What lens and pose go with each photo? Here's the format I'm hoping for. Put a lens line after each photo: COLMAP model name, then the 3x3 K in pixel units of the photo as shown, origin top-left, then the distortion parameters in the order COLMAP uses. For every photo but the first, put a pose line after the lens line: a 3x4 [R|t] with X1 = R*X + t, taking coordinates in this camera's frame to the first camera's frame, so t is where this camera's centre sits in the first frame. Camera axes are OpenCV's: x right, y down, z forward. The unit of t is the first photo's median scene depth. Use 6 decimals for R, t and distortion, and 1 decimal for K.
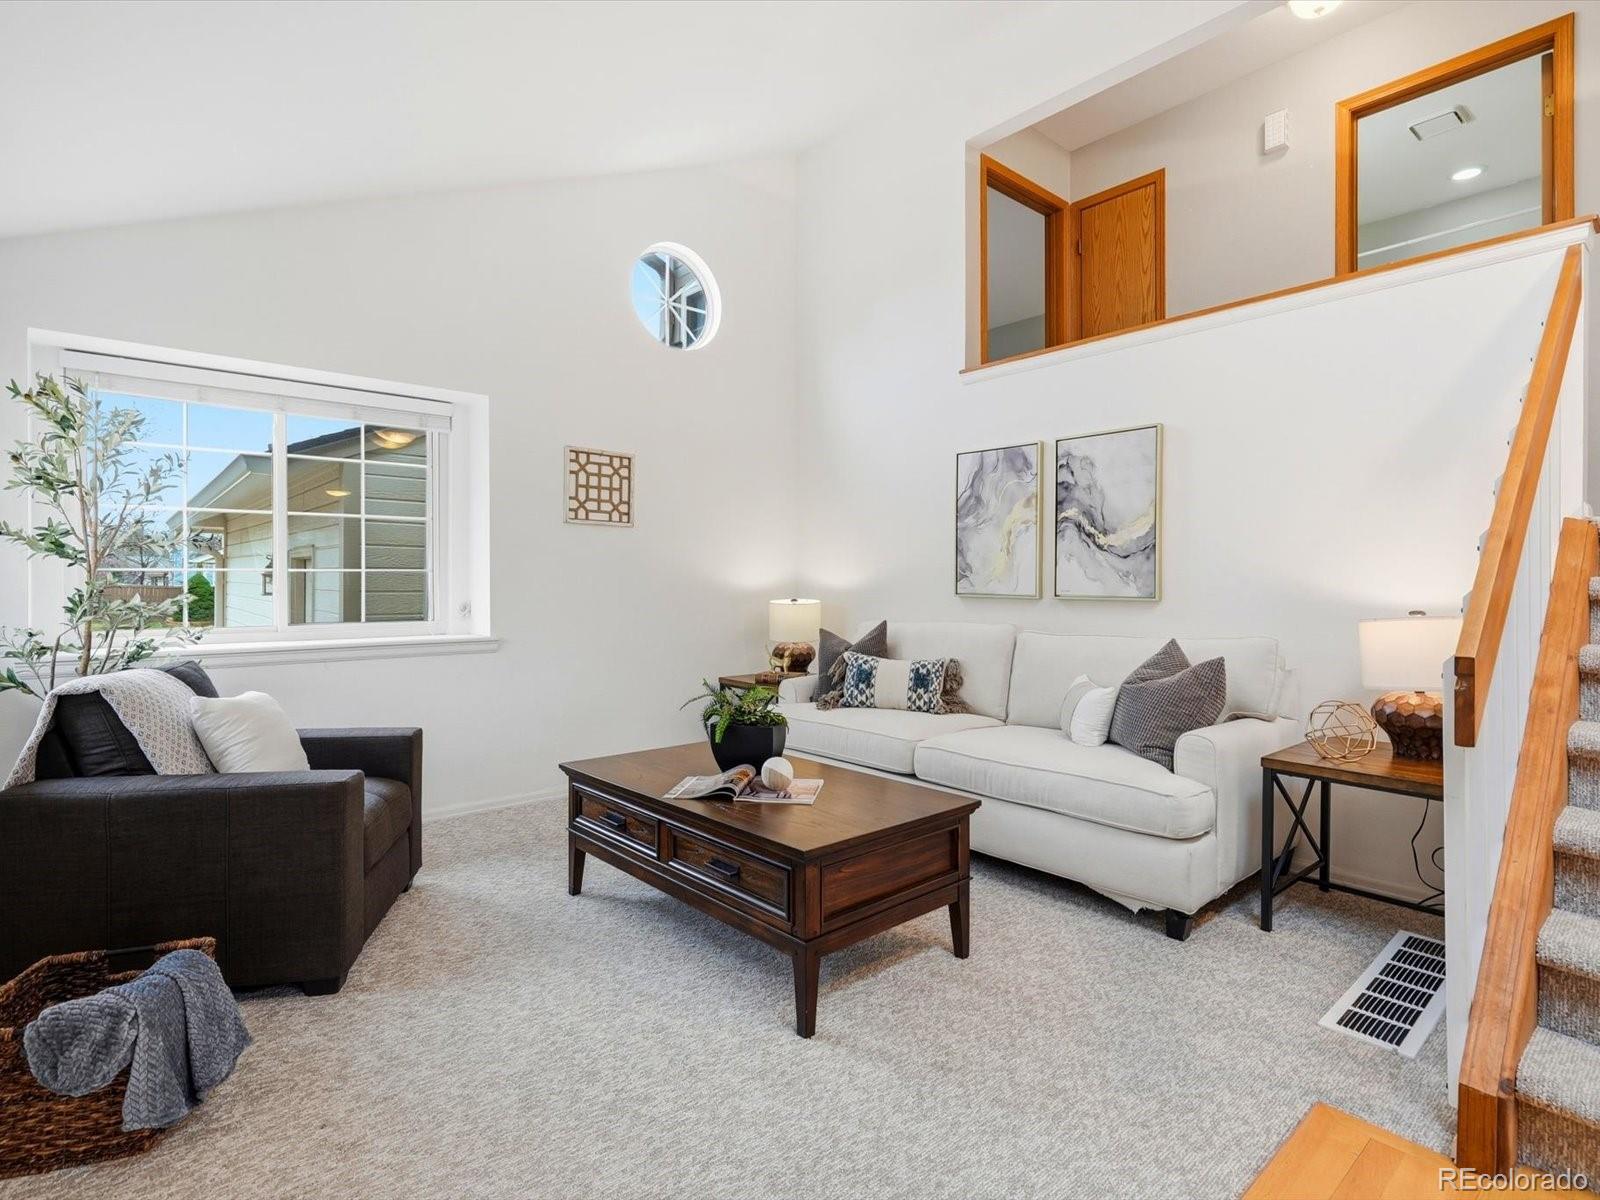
lens RADIAL K [[816.7, 0, 796.6], [0, 816.7, 592.0], [0, 0, 1]] dist [-0.004316, 0.002636]
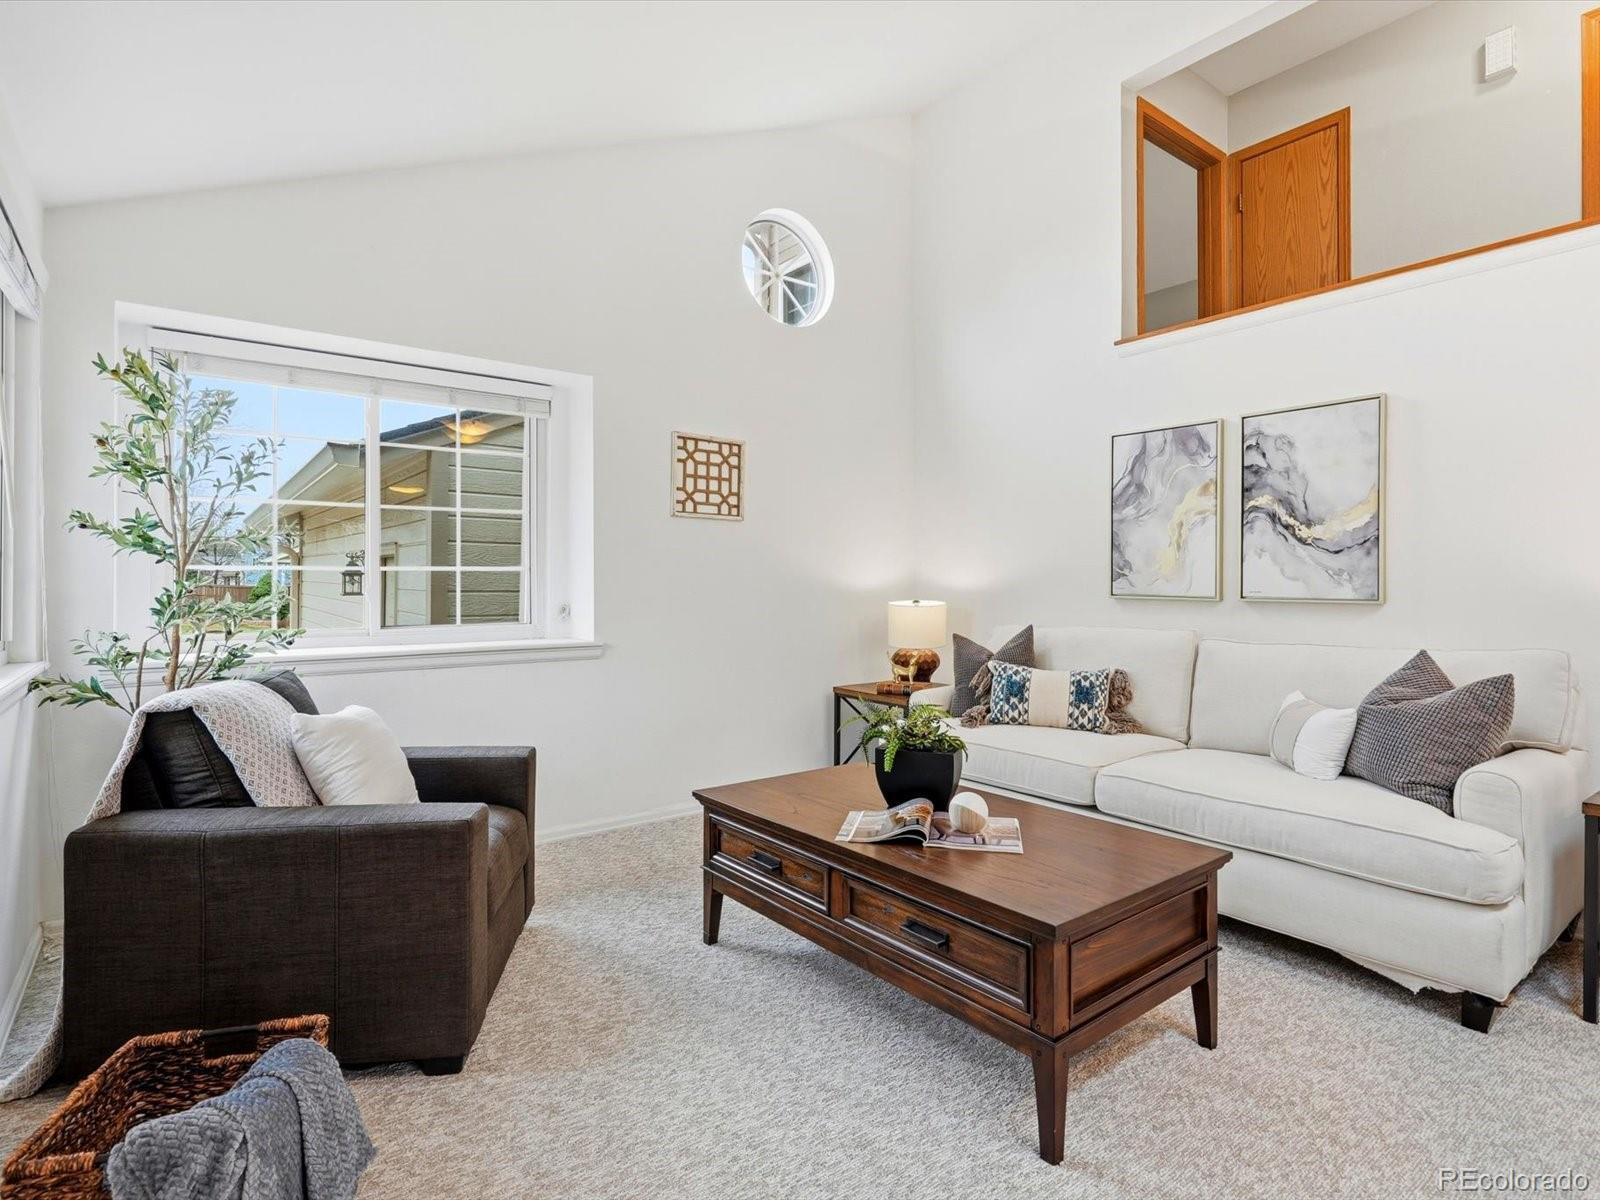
lens RADIAL K [[823.1, 0, 793.9], [0, 823.1, 586.6], [0, 0, 1]] dist [-0.004079, 0.001449]
pose [[0.998046, 0.000875, -0.062482, -0.135043], [-0.001292, 0.999977, -0.006628, -0.000674], [0.062475, 0.006695, 0.998024, 0.140566]]
